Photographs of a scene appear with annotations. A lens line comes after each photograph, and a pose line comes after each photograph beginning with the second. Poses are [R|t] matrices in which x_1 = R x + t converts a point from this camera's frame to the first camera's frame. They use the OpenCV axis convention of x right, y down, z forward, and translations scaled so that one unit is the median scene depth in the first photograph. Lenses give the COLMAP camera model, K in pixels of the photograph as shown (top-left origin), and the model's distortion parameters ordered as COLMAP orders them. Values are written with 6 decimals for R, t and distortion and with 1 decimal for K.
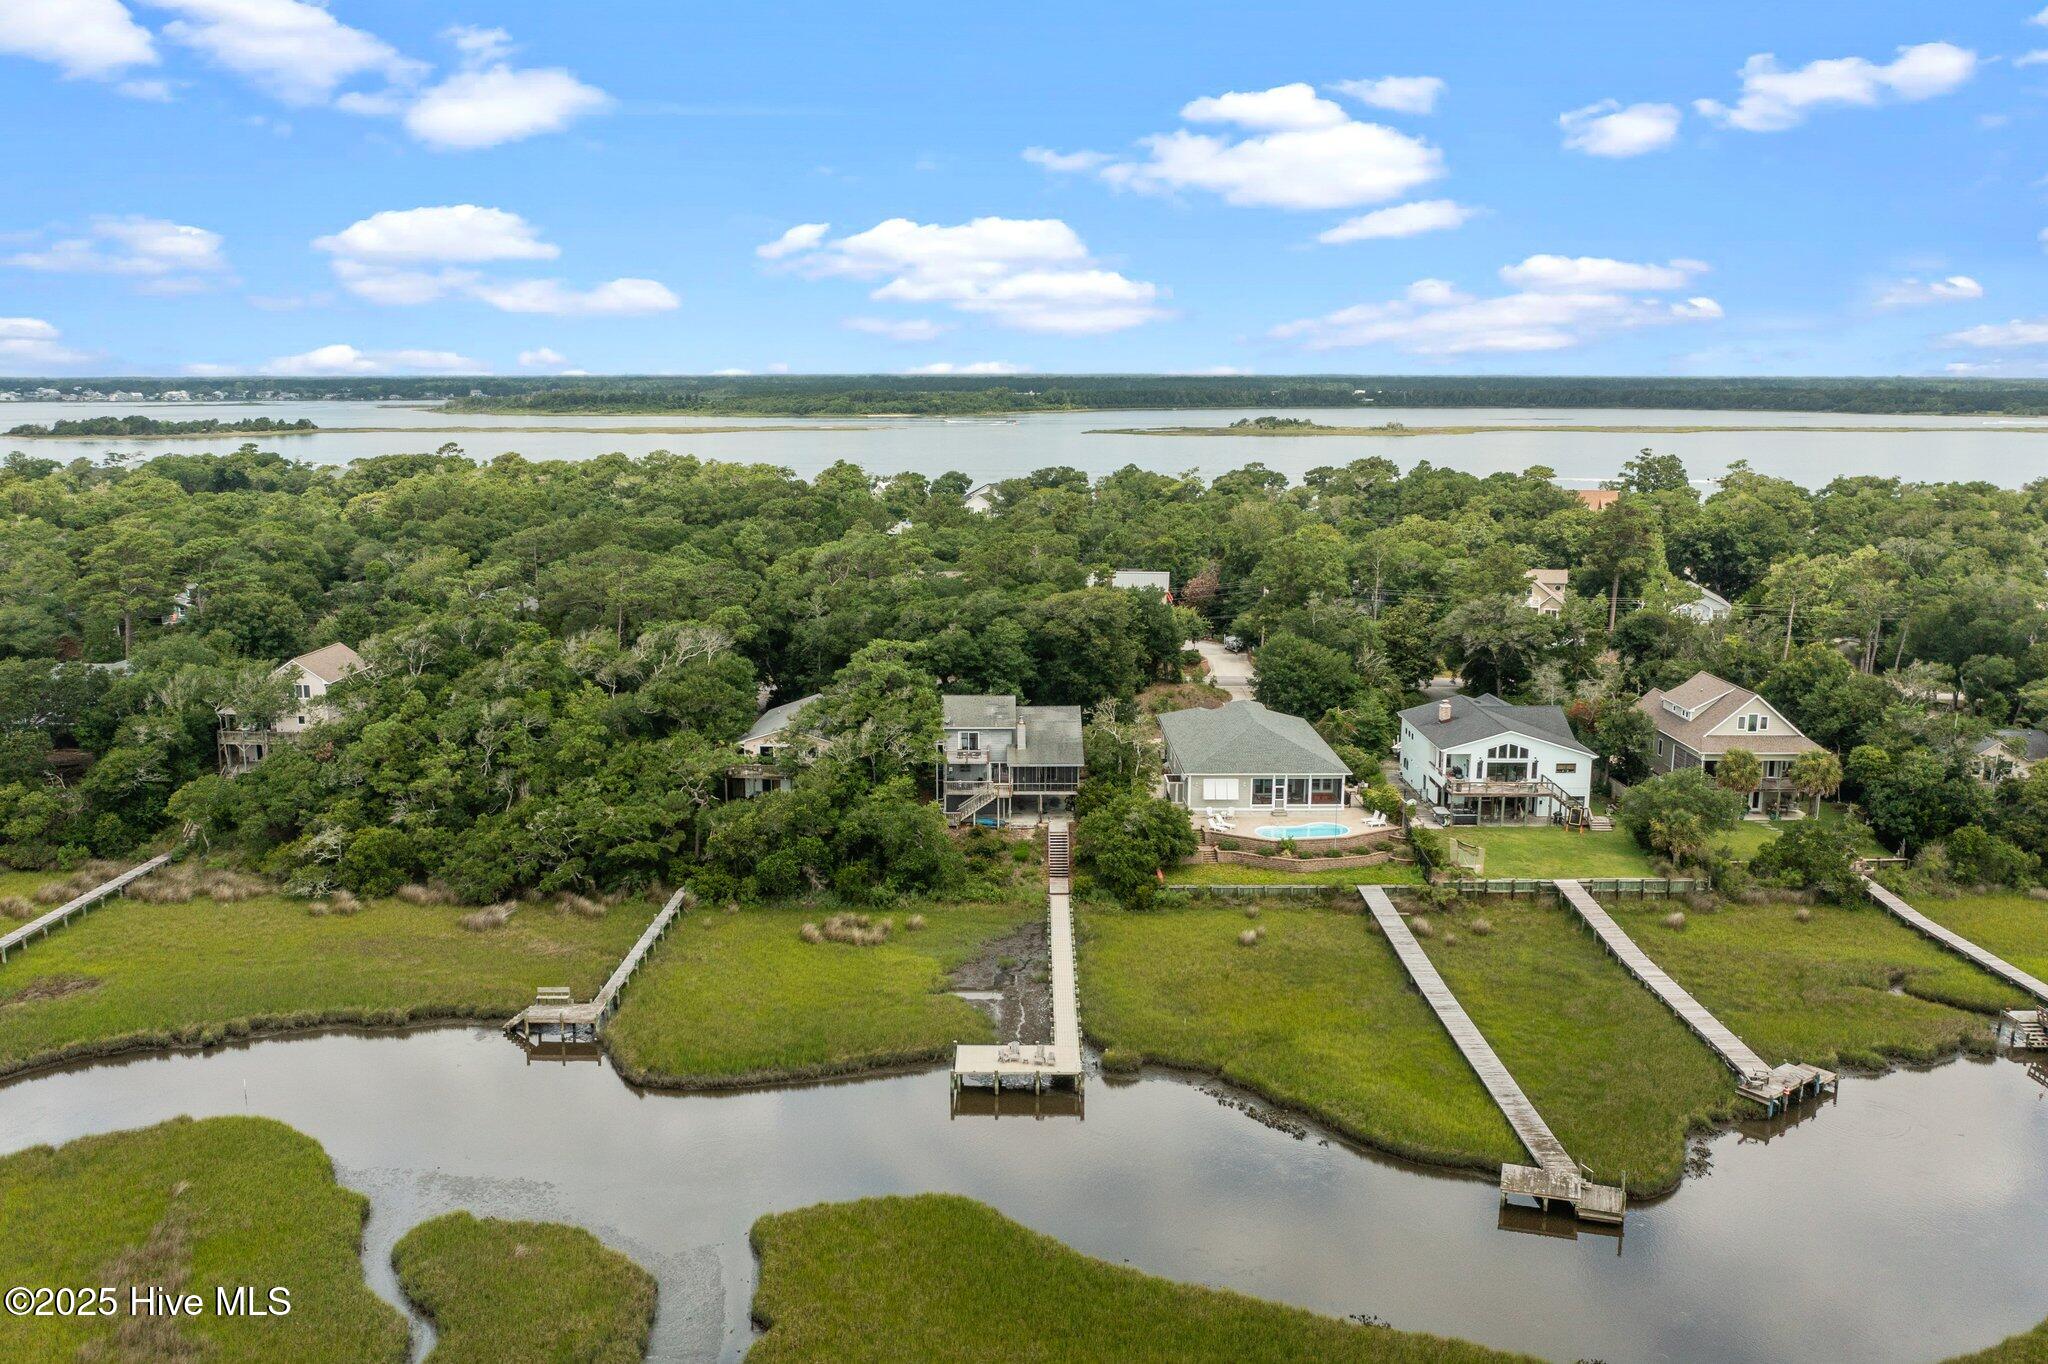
lens RADIAL K [[1616.4, 0, 1024.0], [0, 1616.4, 682.0], [0, 0, 1]] dist [-0.005011, -0.003590]
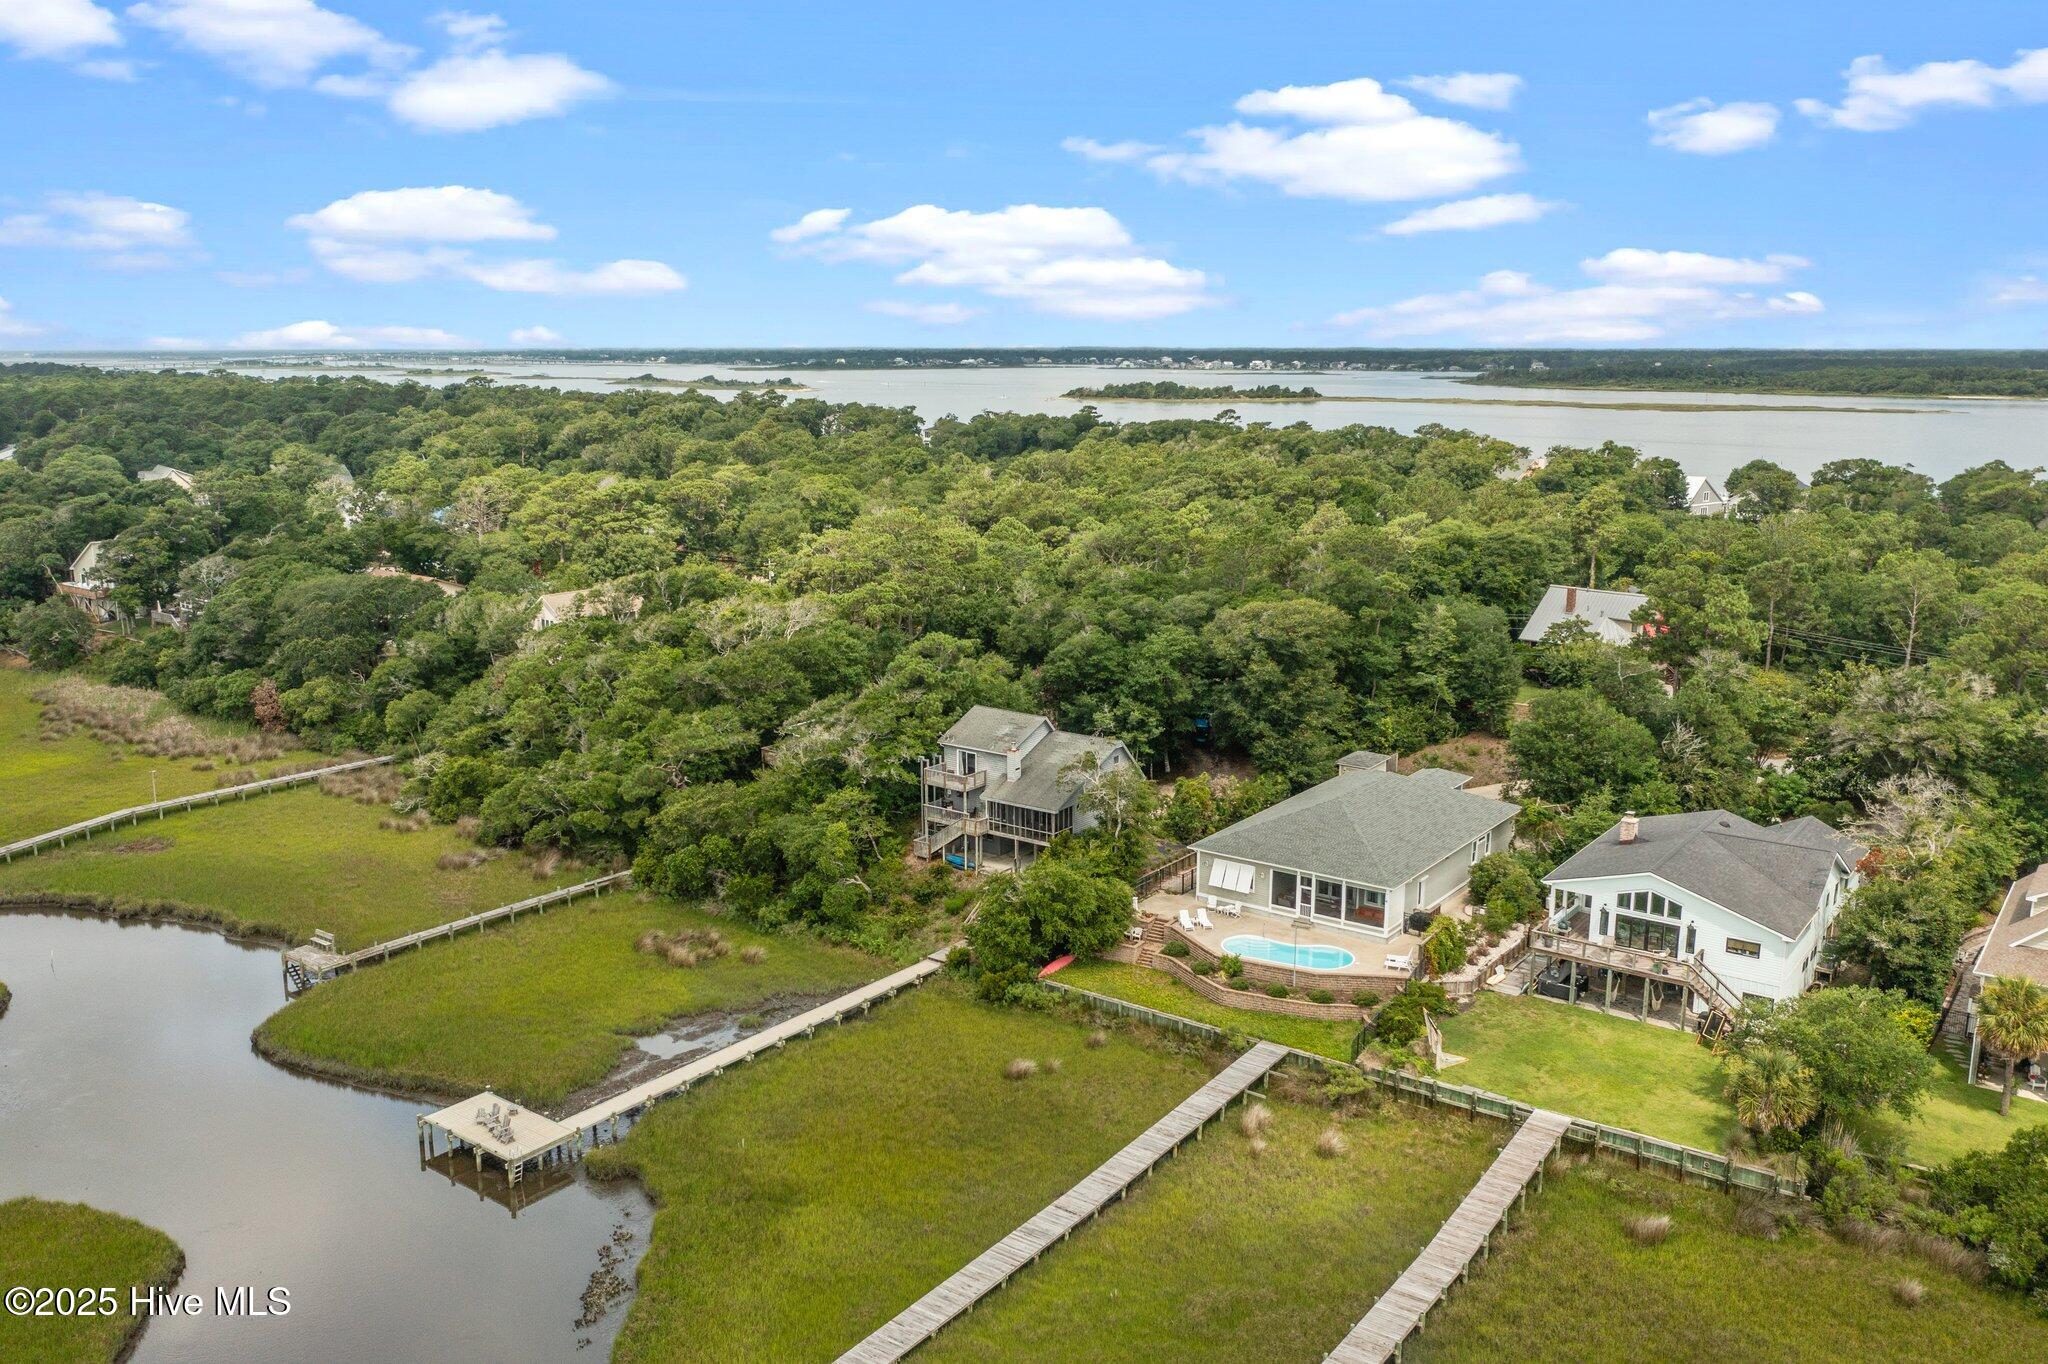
lens RADIAL K [[1659.0, 0, 1024.0], [0, 1659.0, 682.0], [0, 0, 1]] dist [-0.004600, -0.005059]
pose [[0.800067, 0.121115, -0.587558, 0.531220], [-0.114614, 0.992227, 0.048462, -0.054092], [0.588861, 0.028569, 0.807729, 0.343914]]
